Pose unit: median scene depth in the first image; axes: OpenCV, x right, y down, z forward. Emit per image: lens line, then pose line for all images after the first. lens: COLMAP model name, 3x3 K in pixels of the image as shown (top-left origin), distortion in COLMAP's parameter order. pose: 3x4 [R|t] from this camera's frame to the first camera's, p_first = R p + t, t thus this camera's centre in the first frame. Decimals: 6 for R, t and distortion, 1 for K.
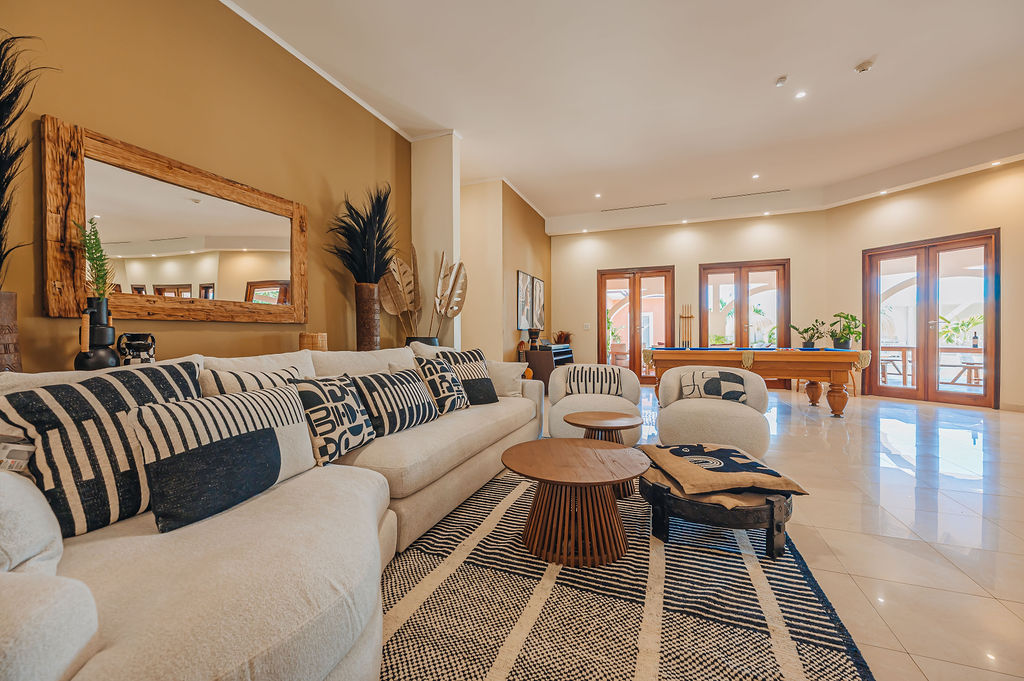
lens RADIAL K [[405.3, 0, 512.7], [0, 405.3, 338.2], [0, 0, 1]] dist [0.001092, -0.000075]
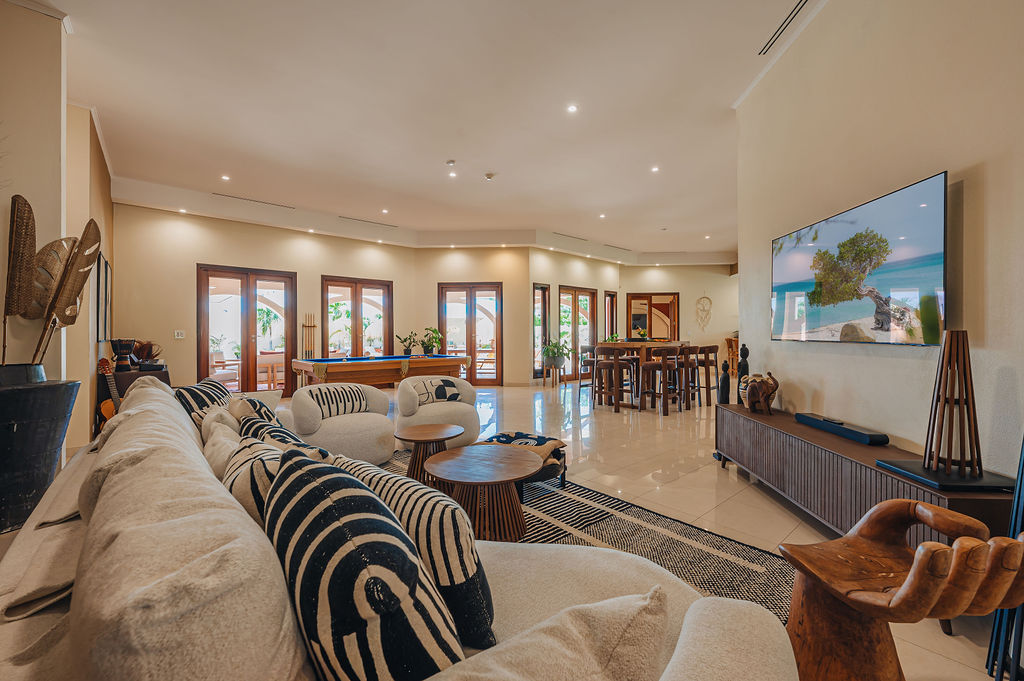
lens RADIAL K [[408.4, 0, 515.9], [0, 408.4, 338.1], [0, 0, 1]] dist [-0.000812, -0.000021]
pose [[0.470383, -0.002015, 0.882460, -0.284548], [0.004873, 0.999988, -0.000315, -0.026043], [-0.882449, 0.004448, 0.470387, 0.105485]]
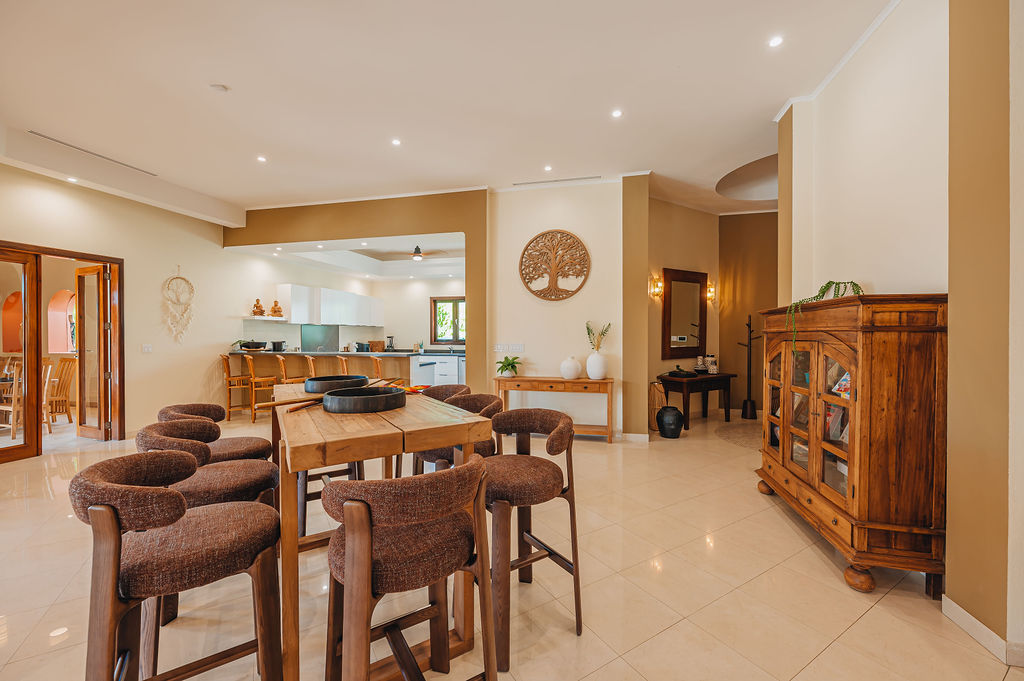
lens RADIAL K [[408.4, 0, 515.9], [0, 408.4, 338.1], [0, 0, 1]] dist [-0.000812, -0.000021]
pose [[-0.797049, 0.002117, 0.603911, 0.570714], [0.008819, 0.999928, 0.008134, -0.067343], [-0.603850, 0.011810, -0.797011, 0.526457]]
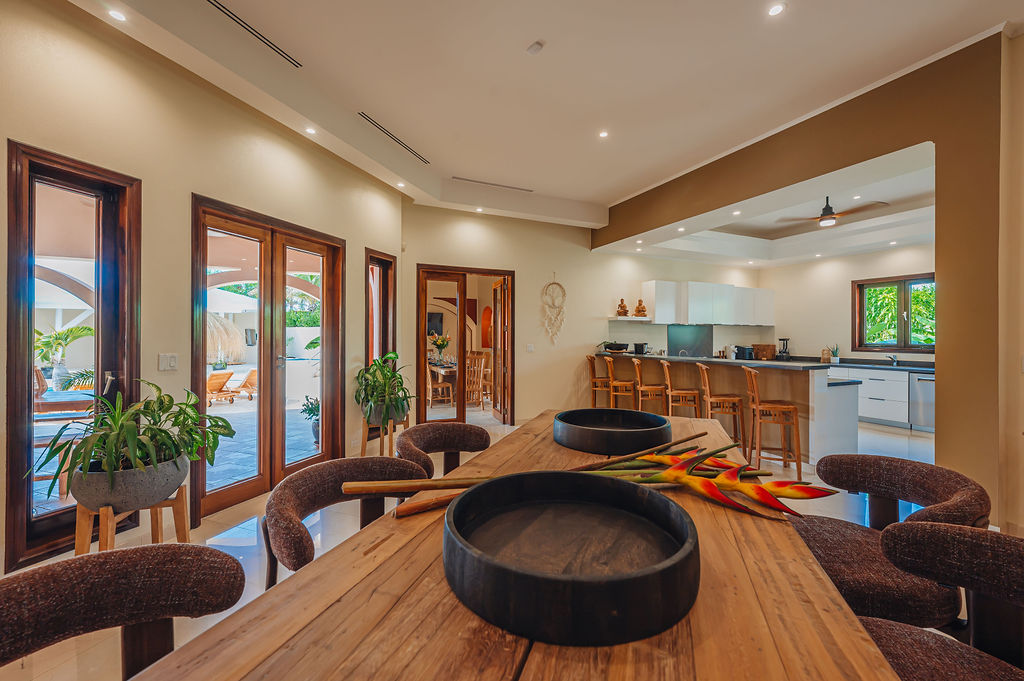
lens RADIAL K [[405.3, 0, 512.7], [0, 405.3, 338.2], [0, 0, 1]] dist [0.001092, -0.000075]
pose [[-0.015662, 0.001360, 0.999876, 0.760562], [0.003497, 0.999993, -0.001306, -0.067807], [-0.999871, 0.003476, -0.015667, 0.353324]]
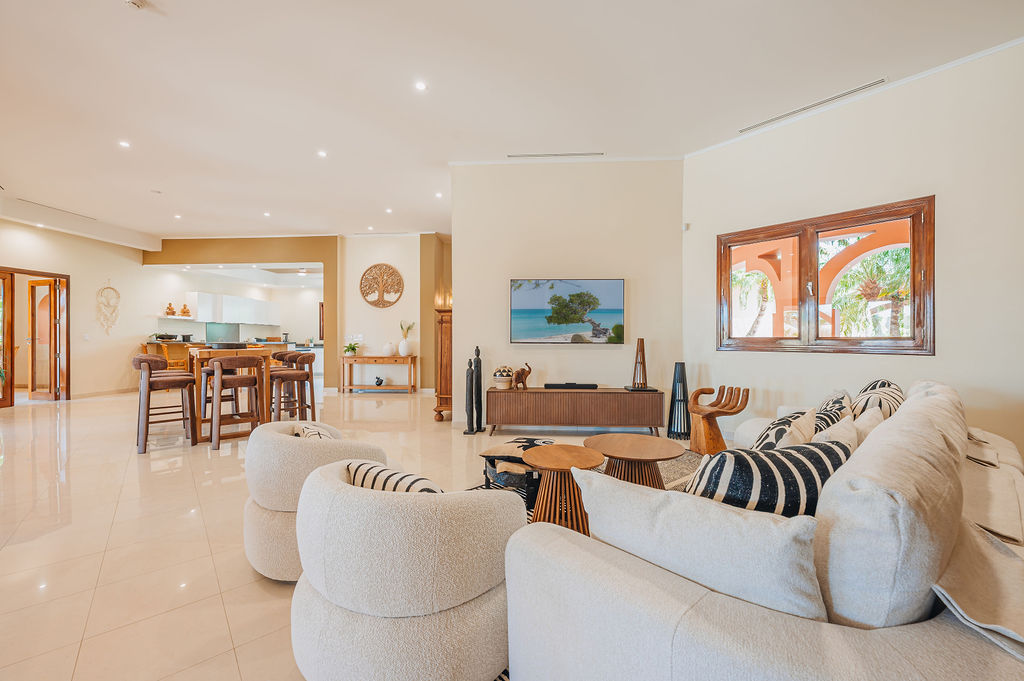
lens RADIAL K [[410.3, 0, 513.4], [0, 410.3, 339.4], [0, 0, 1]] dist [0.000574, 0.000134]
pose [[-0.880489, 0.004500, 0.474046, -0.060045], [0.007193, 0.999967, 0.003868, -0.032409], [-0.474012, 0.006815, -0.880492, 0.812199]]
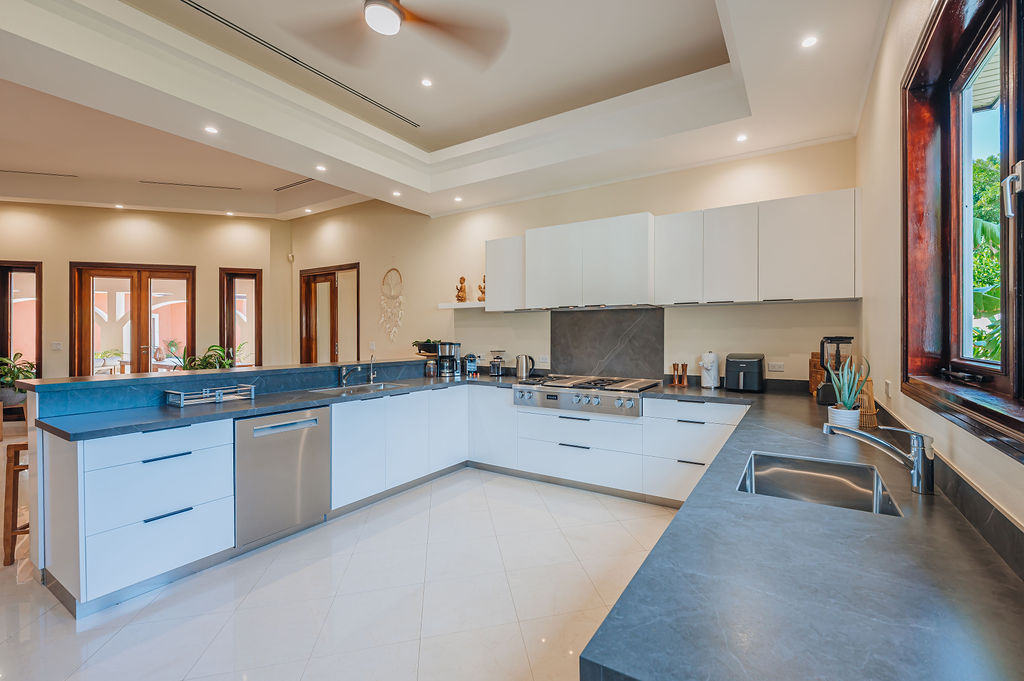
lens RADIAL K [[432.0, 0, 536.2], [0, 432.0, 335.2], [0, 0, 1]] dist [-0.000569, -0.000100]
pose [[0.822179, 0.005939, 0.569198, 1.555054], [-0.002598, 0.999974, -0.006681, -0.063432], [-0.569223, 0.004014, 0.822174, -0.733349]]
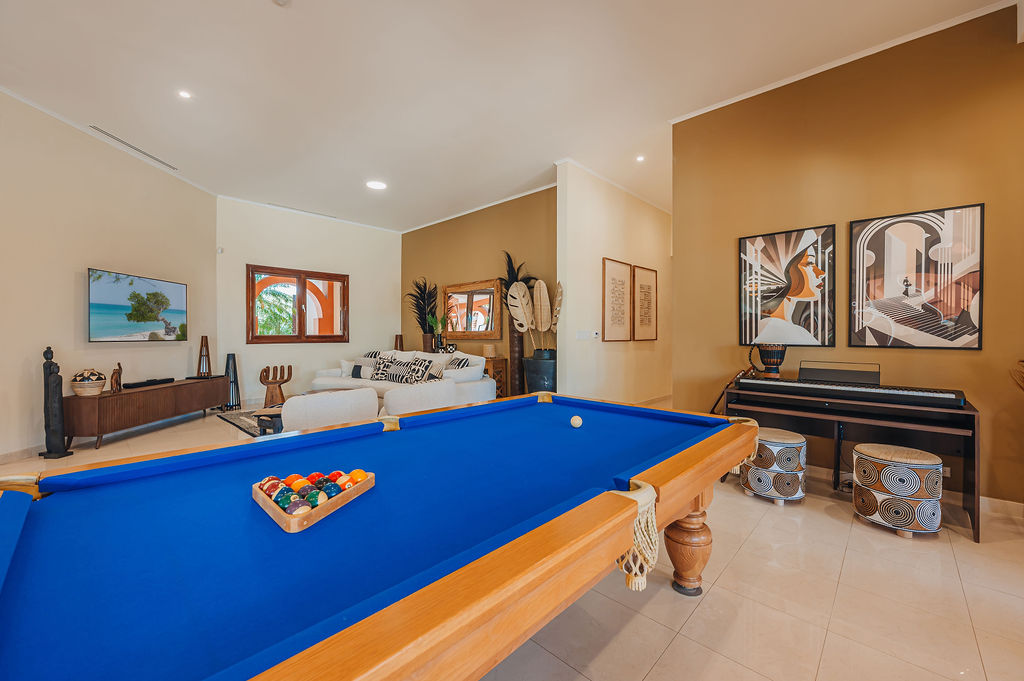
lens RADIAL K [[410.3, 0, 513.4], [0, 410.3, 339.4], [0, 0, 1]] dist [0.000574, 0.000134]
pose [[-0.377665, 0.017525, -0.925776, 0.745547], [-0.003747, 0.999784, 0.020454, -0.044165], [0.925935, 0.011194, -0.377518, 1.044478]]
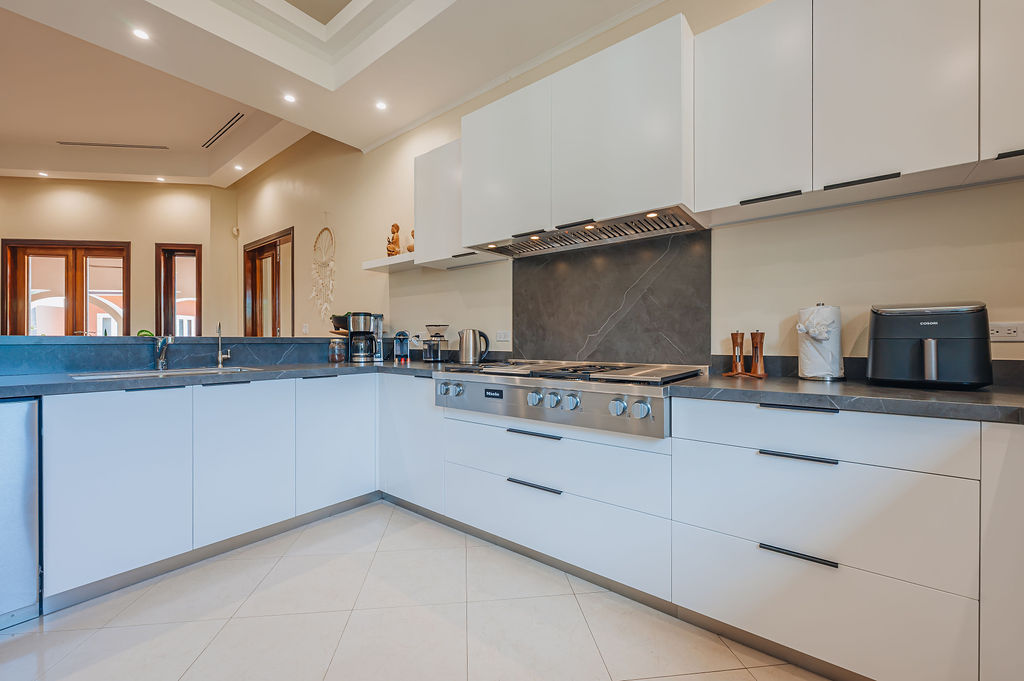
lens RADIAL K [[415.8, 0, 484.6], [0, 415.8, 341.8], [0, 0, 1]] dist [0.000430, 0.000149]
pose [[0.899129, 0.003533, 0.437669, 1.770182], [-0.002792, 0.999993, -0.002337, -0.020107], [-0.437674, 0.000879, 0.899133, -0.532995]]
